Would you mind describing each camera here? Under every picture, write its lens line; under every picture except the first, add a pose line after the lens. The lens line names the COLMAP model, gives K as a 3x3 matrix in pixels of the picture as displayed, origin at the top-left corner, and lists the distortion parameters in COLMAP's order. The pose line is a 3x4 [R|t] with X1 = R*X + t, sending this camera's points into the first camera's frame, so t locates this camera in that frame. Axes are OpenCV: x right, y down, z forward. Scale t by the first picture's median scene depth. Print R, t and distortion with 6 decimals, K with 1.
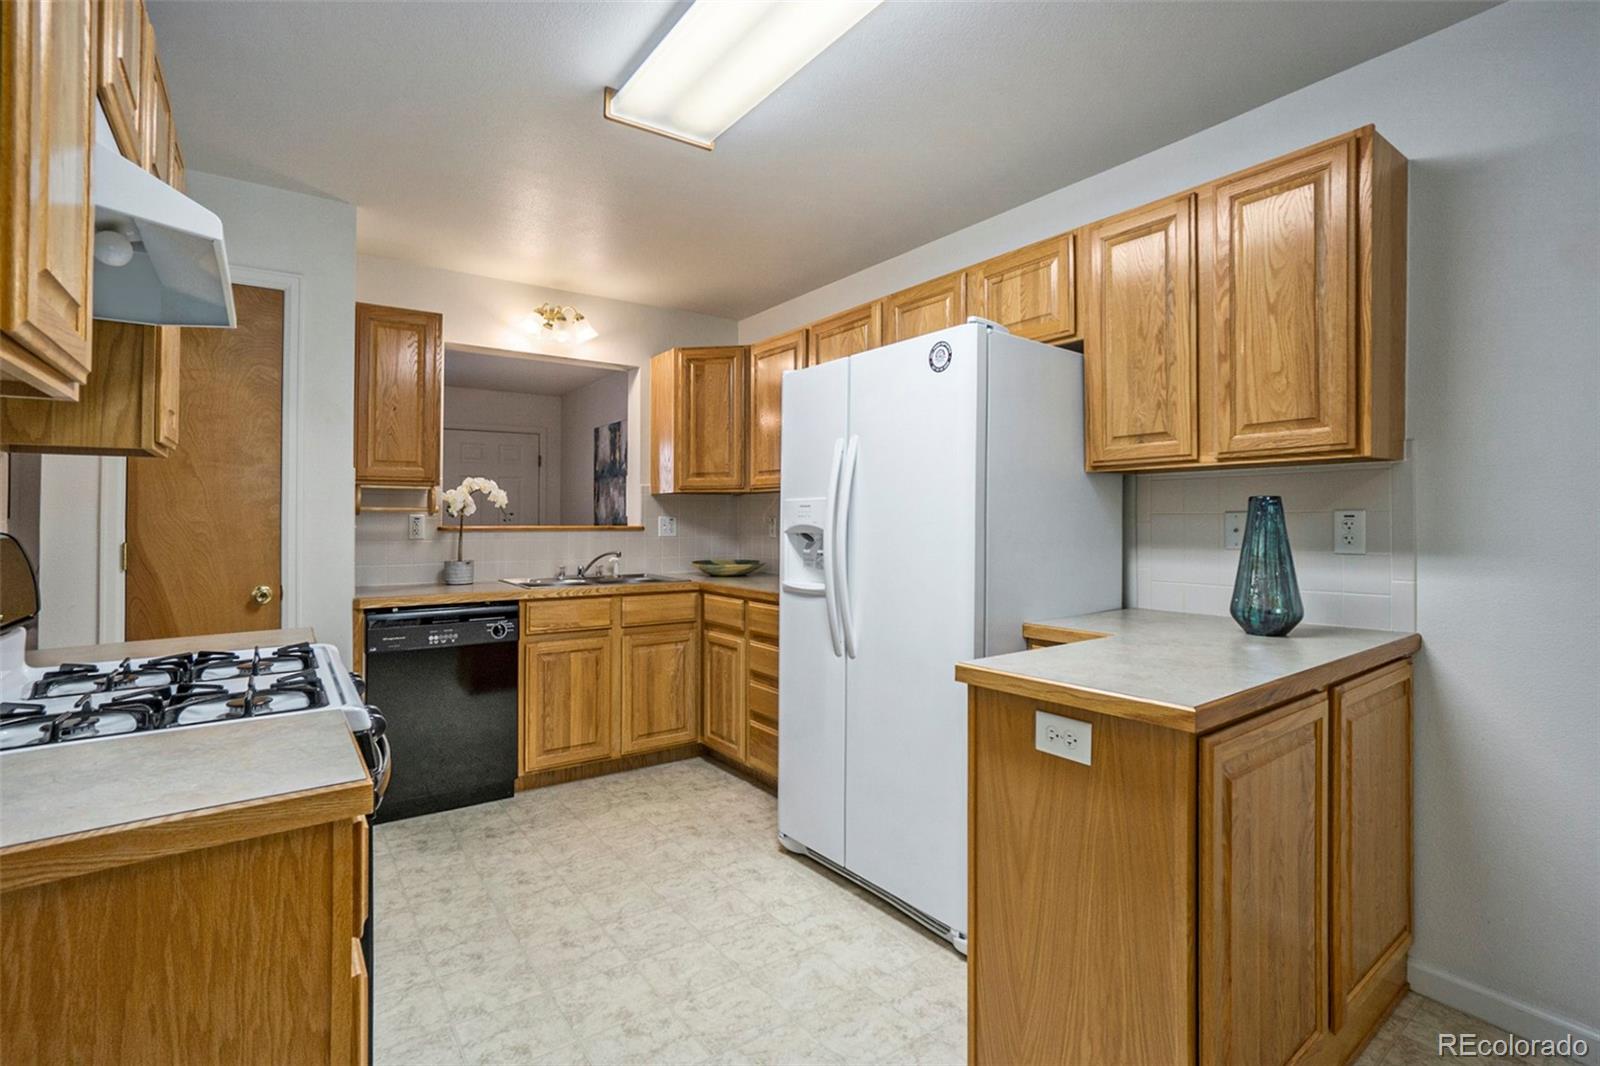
lens RADIAL K [[725.1, 0, 802.7], [0, 725.1, 519.0], [0, 0, 1]] dist [-0.014404, 0.005973]
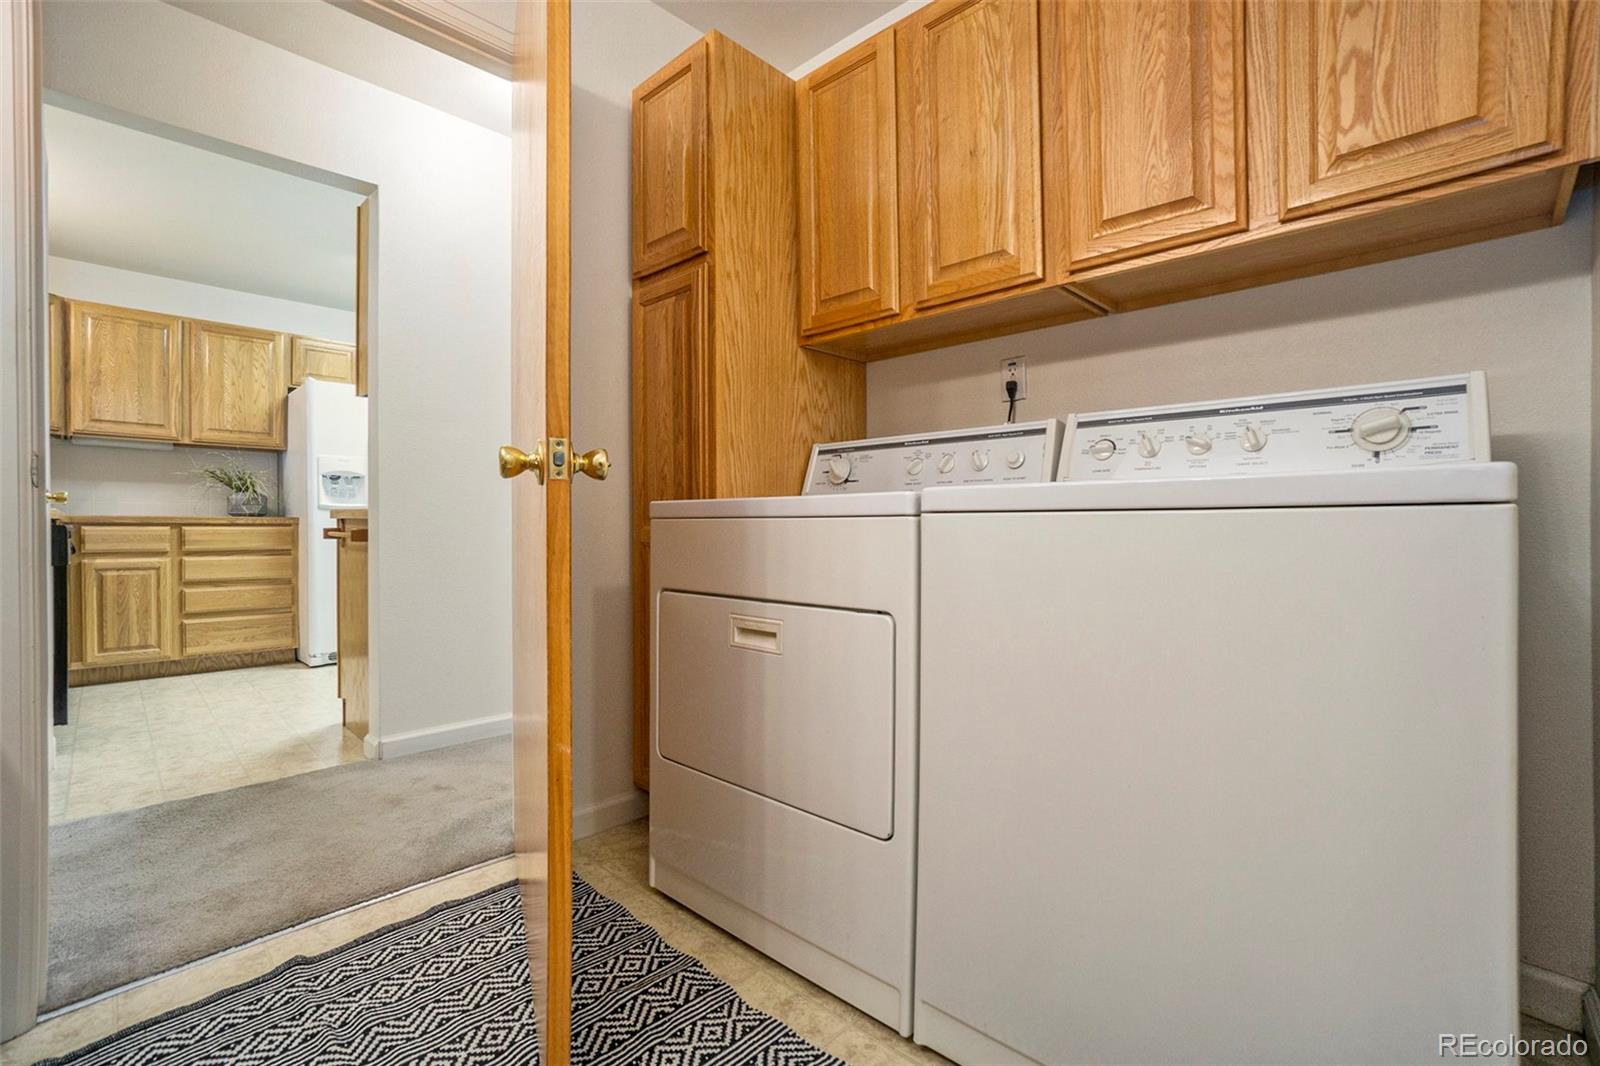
lens RADIAL K [[725.1, 0, 803.0], [0, 725.1, 531.2], [0, 0, 1]] dist [-0.014404, 0.005973]
pose [[-0.164578, 0.004247, 0.986355, -1.465847], [0.003217, 0.999988, -0.003769, 0.127563], [-0.986359, 0.002553, -0.164590, 0.133842]]
